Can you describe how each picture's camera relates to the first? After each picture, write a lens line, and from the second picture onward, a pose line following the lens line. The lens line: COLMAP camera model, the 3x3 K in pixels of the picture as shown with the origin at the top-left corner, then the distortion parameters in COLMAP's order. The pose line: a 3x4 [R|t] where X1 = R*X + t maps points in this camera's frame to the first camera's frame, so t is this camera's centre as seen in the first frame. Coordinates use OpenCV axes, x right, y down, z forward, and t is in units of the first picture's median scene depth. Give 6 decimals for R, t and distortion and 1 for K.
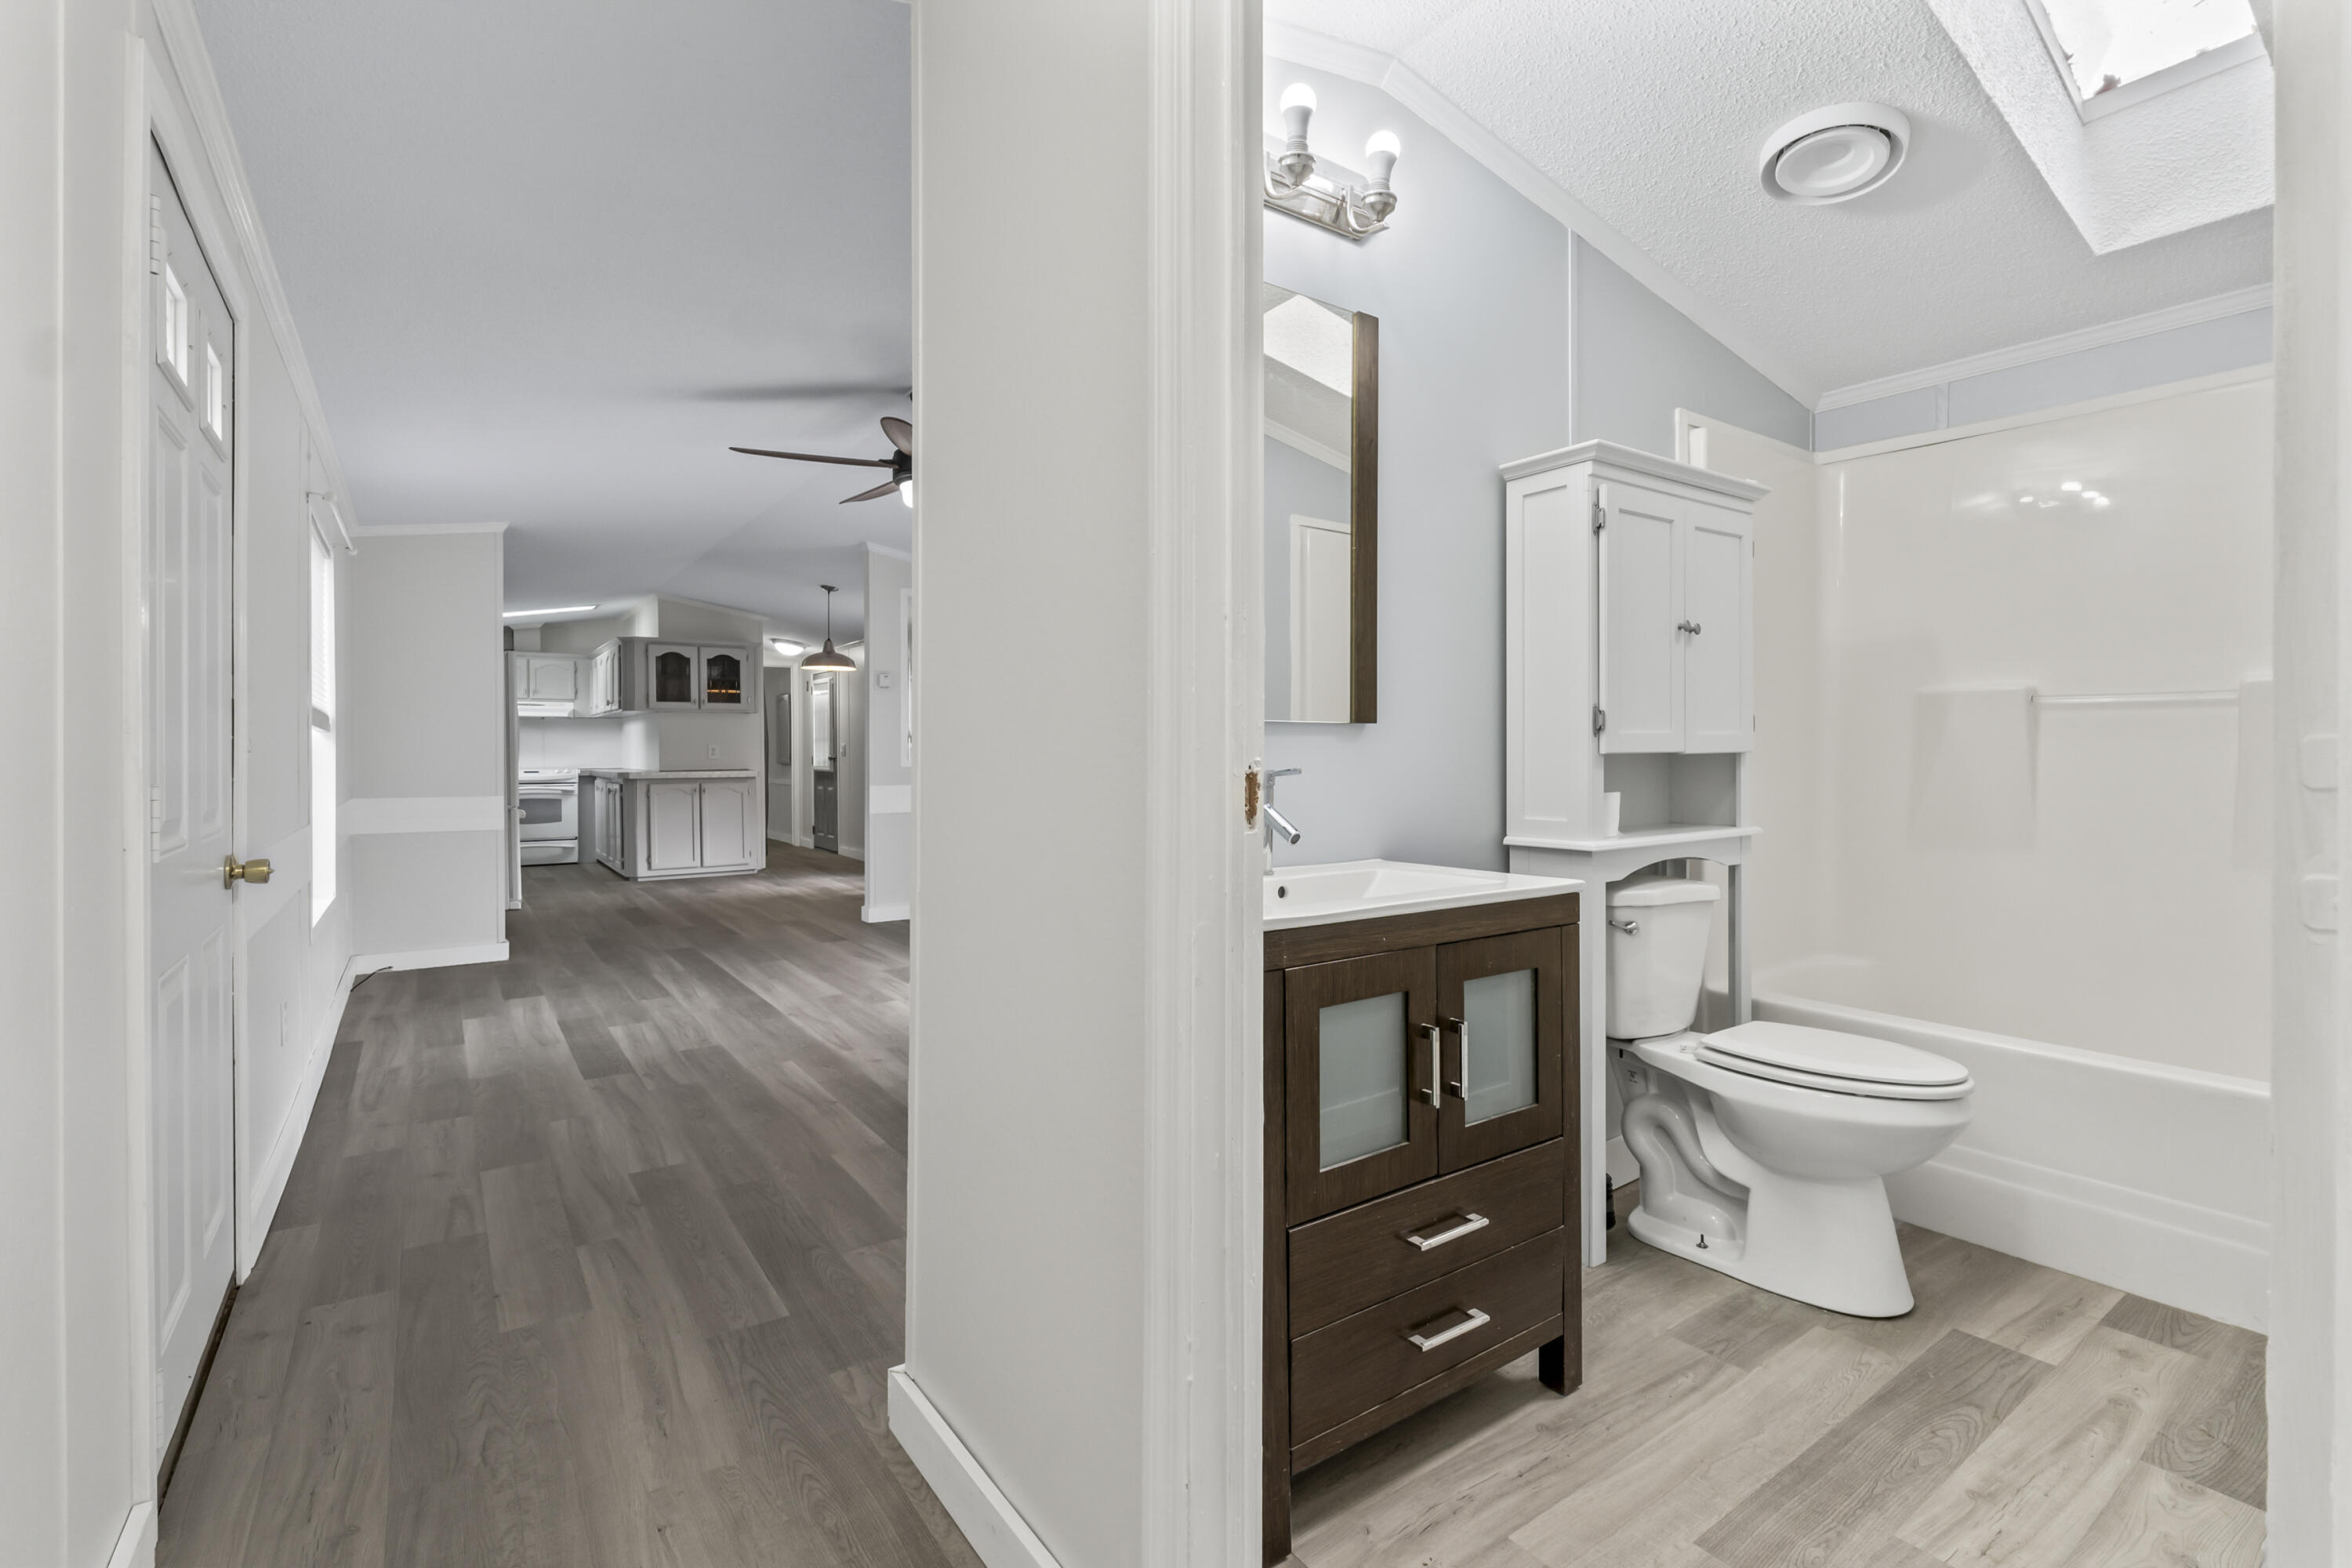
lens RADIAL K [[1078.1, 0, 1172.0], [0, 1078.1, 761.1], [0, 0, 1]] dist [-0.000639, 0.000094]
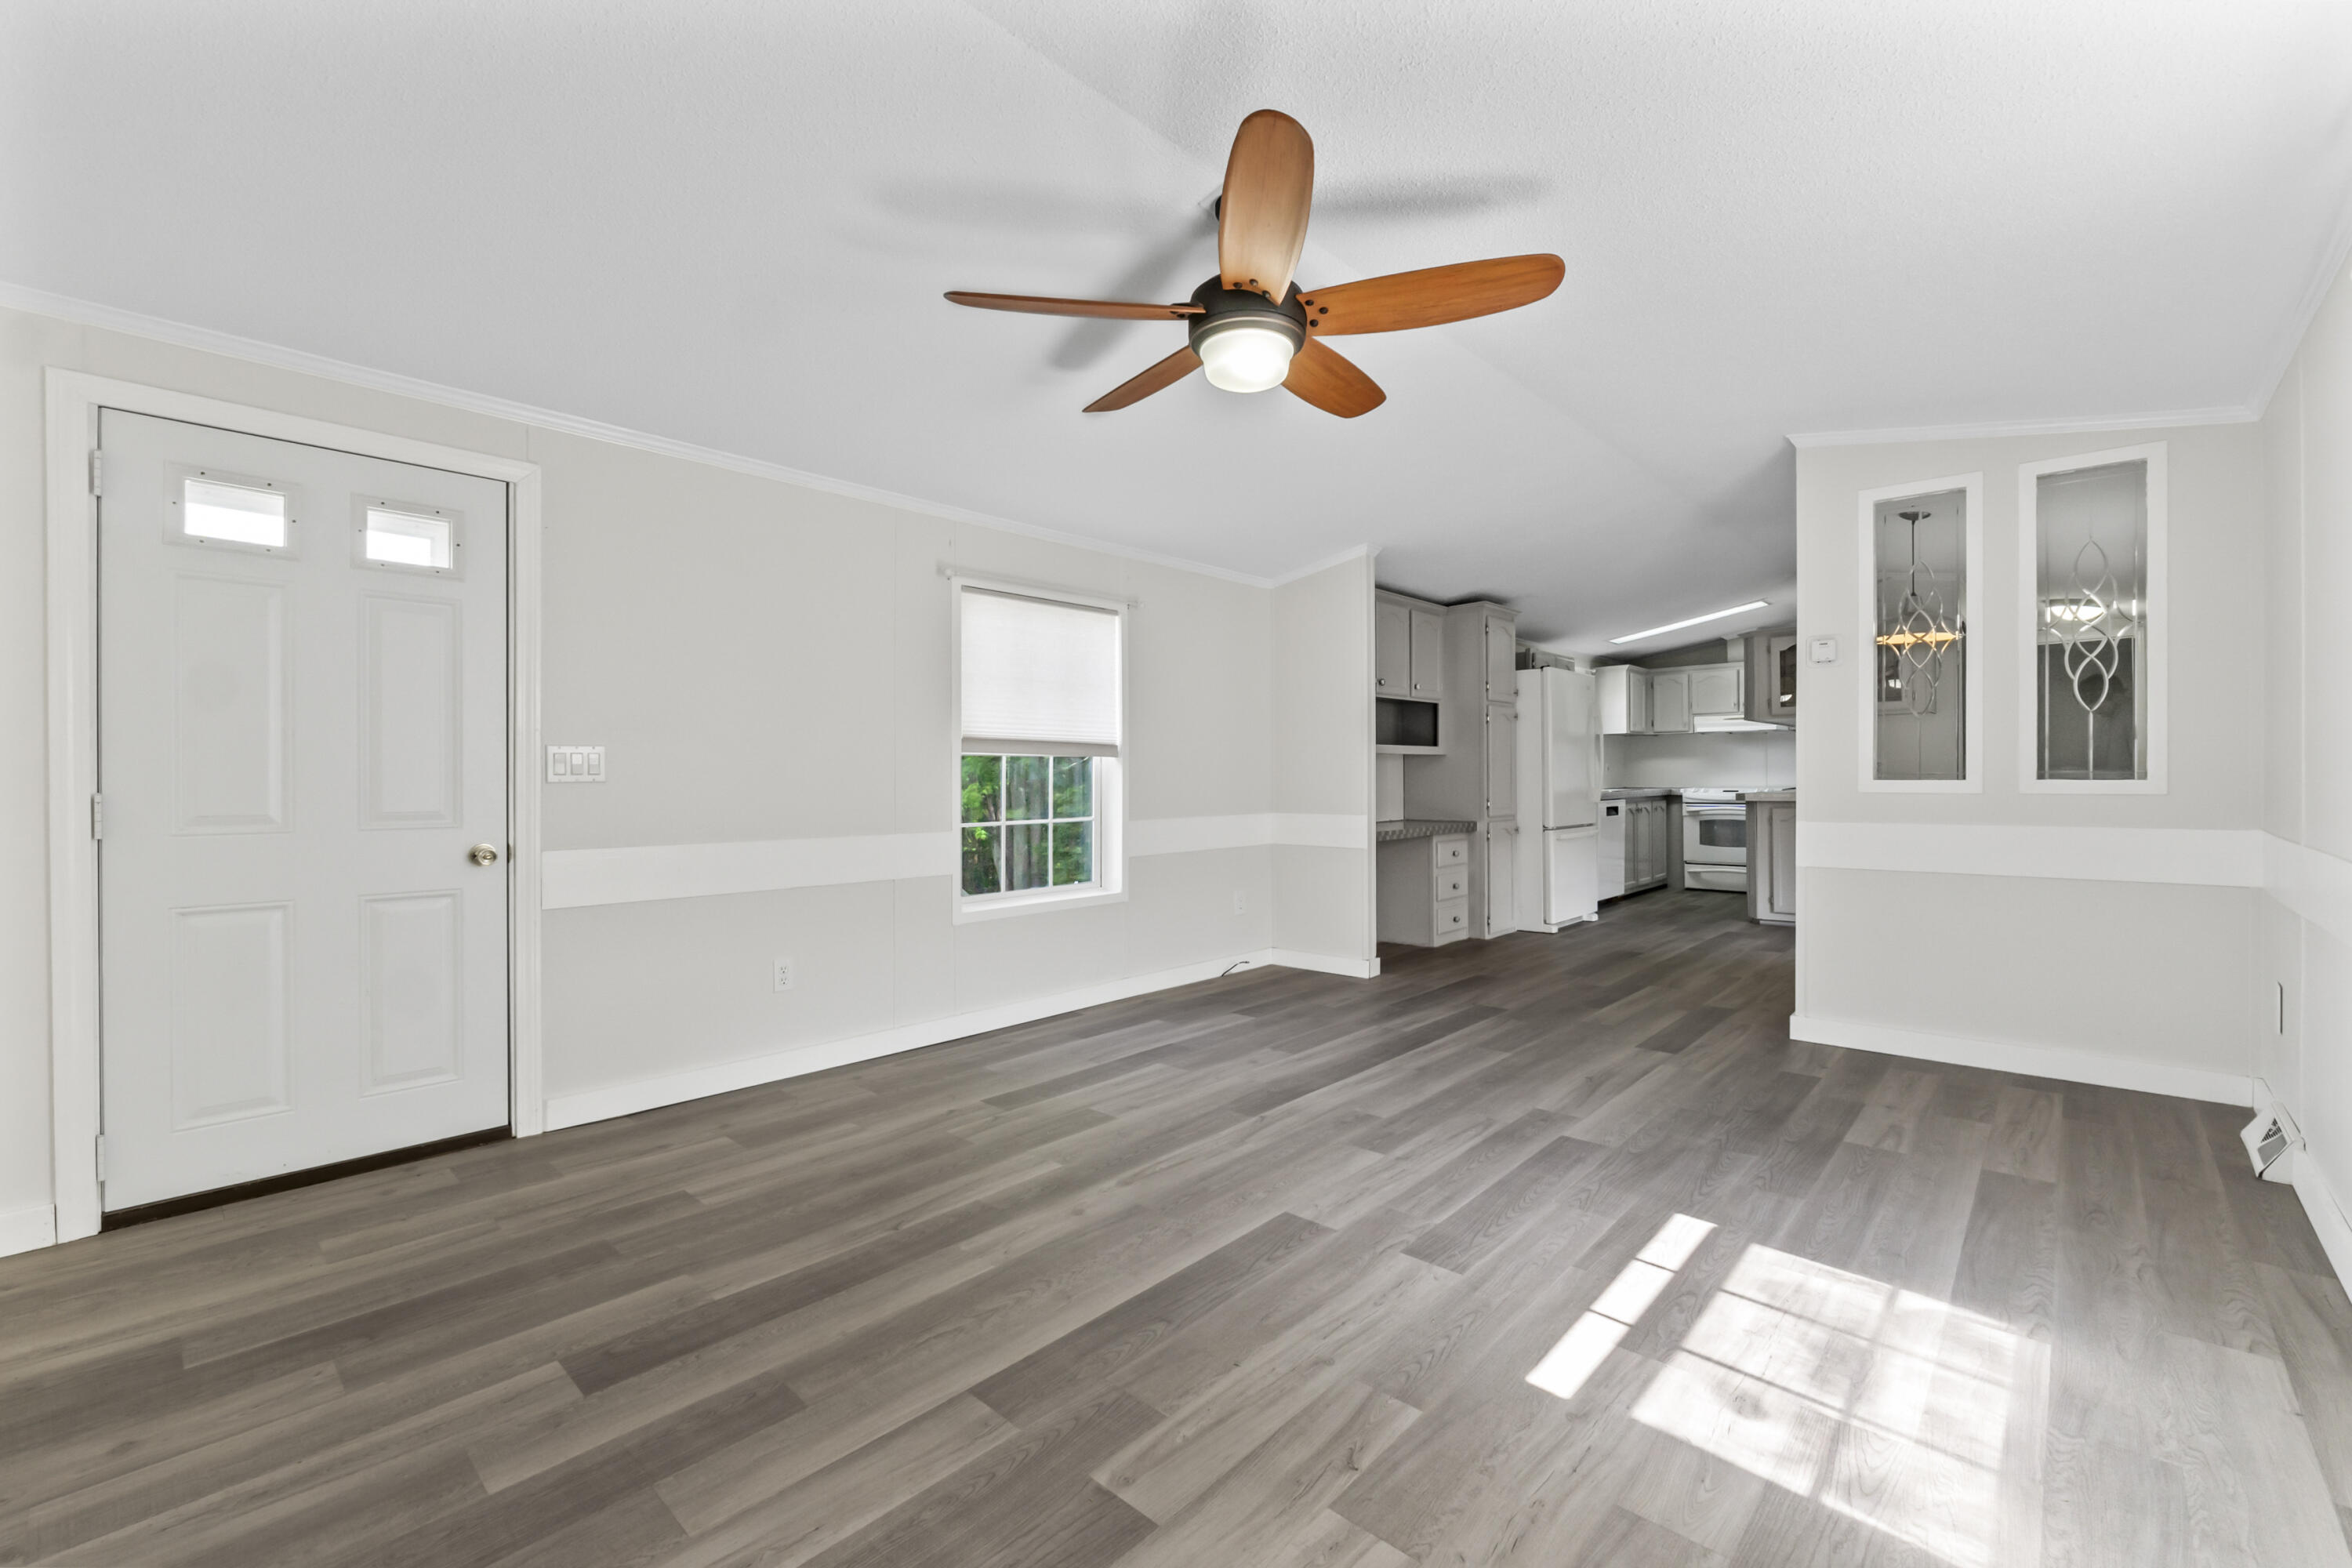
lens RADIAL K [[988.2, 0, 1164.2], [0, 988.2, 777.7], [0, 0, 1]] dist [-0.010481, 0.000684]
pose [[0.201683, 0.000768, -0.979450, 0.233265], [-0.000705, 1.000000, 0.000639, -0.002969], [0.979451, 0.000561, 0.201684, 0.592144]]
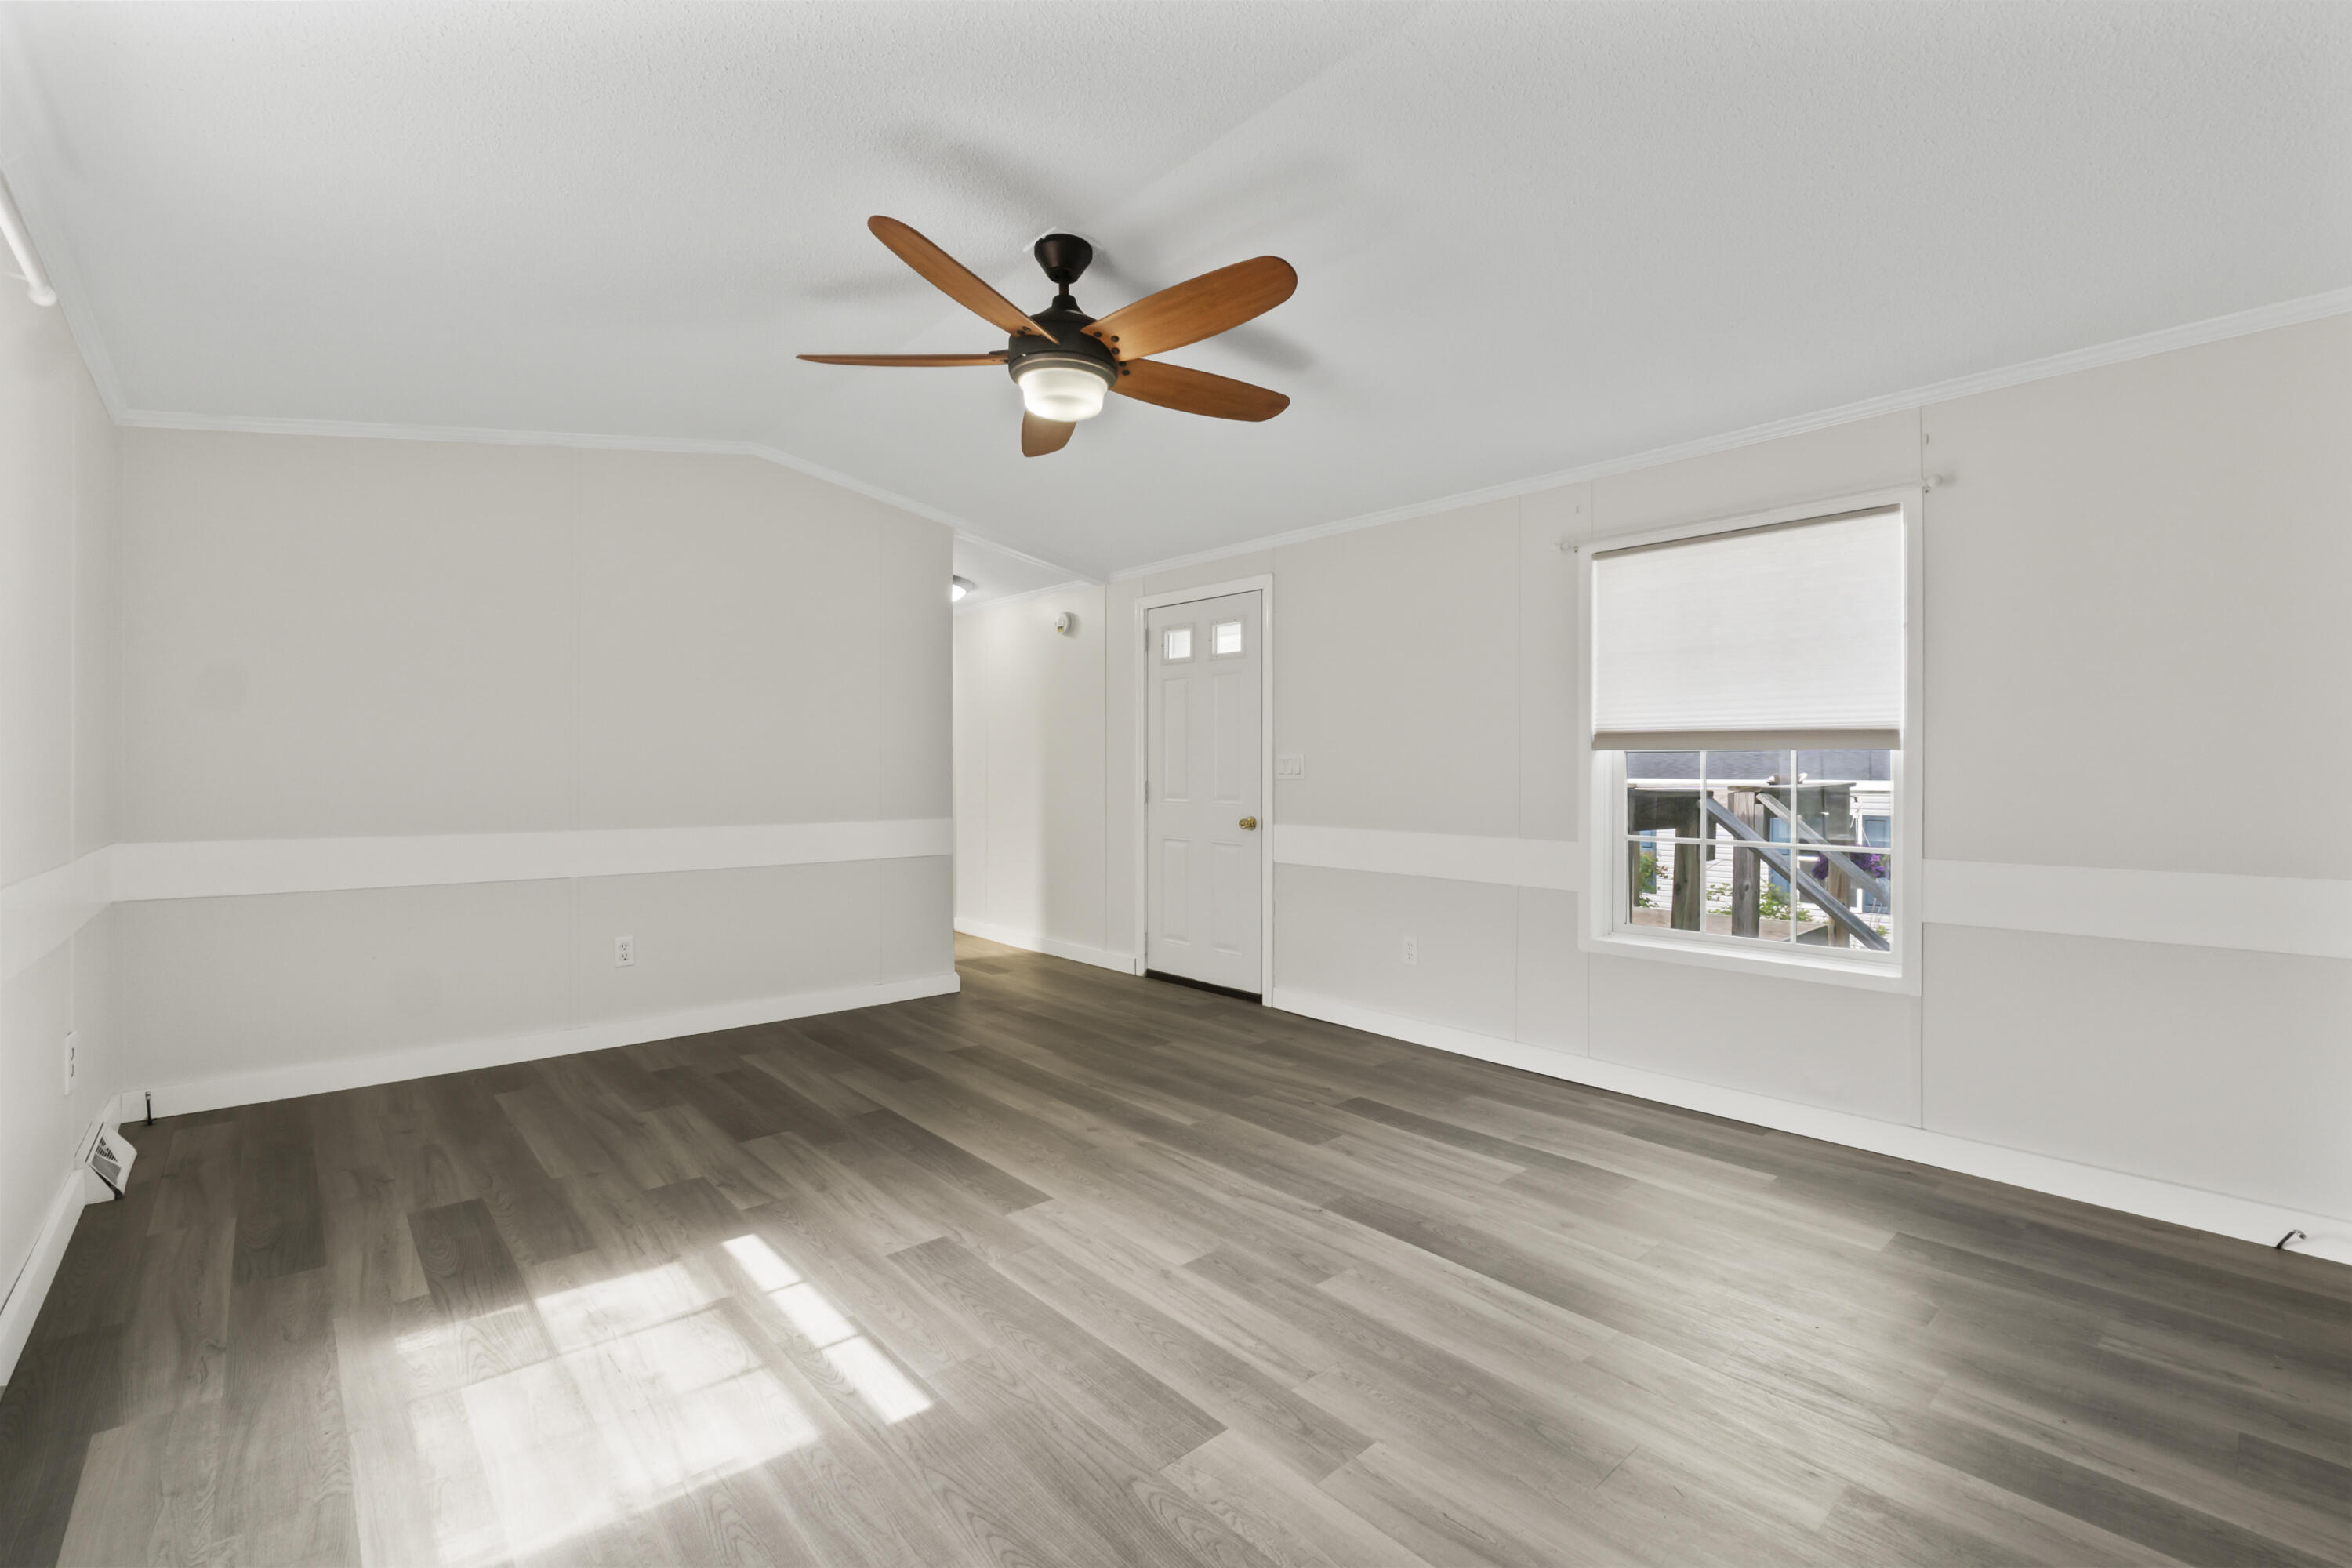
lens RADIAL K [[988.2, 0, 1164.0], [0, 988.2, 794.5], [0, 0, 1]] dist [-0.010481, 0.000684]
pose [[-0.993445, -0.001782, -0.114301, -0.153048], [-0.004969, 0.999606, 0.027611, -0.009255], [0.114206, 0.027998, -0.993062, 1.144697]]
